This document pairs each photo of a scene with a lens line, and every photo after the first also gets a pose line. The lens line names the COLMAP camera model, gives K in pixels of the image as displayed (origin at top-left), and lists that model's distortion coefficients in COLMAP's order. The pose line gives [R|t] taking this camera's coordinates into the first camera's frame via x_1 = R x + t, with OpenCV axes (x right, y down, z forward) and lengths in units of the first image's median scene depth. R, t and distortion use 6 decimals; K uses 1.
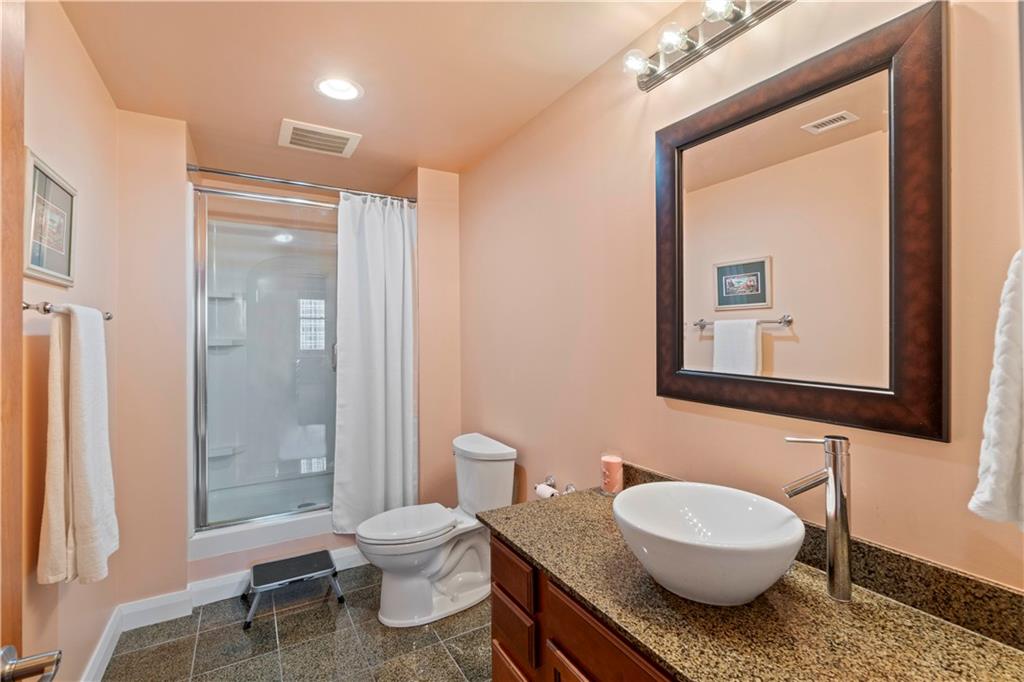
lens RADIAL K [[448.9, 0, 514.7], [0, 448.9, 336.8], [0, 0, 1]] dist [-0.007859, 0.001176]
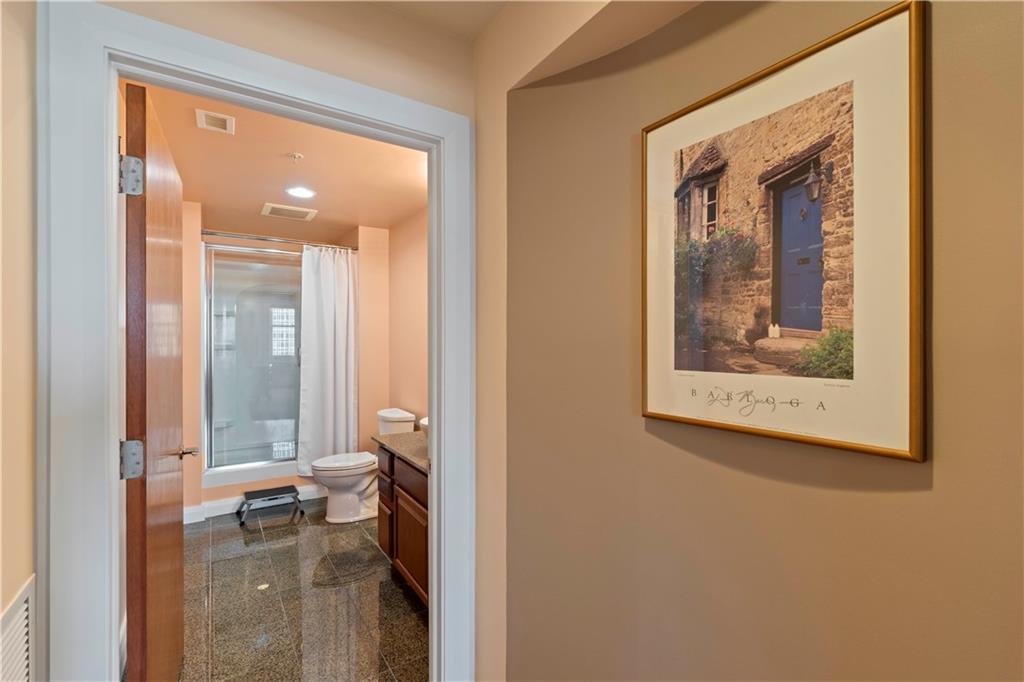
lens RADIAL K [[448.9, 0, 505.7], [0, 448.9, 344.5], [0, 0, 1]] dist [-0.007859, 0.001176]
pose [[0.999364, 0.002747, 0.035551, 0.239820], [-0.002801, 0.999995, 0.001458, 0.000189], [-0.035547, -0.001557, 0.999367, -0.532542]]
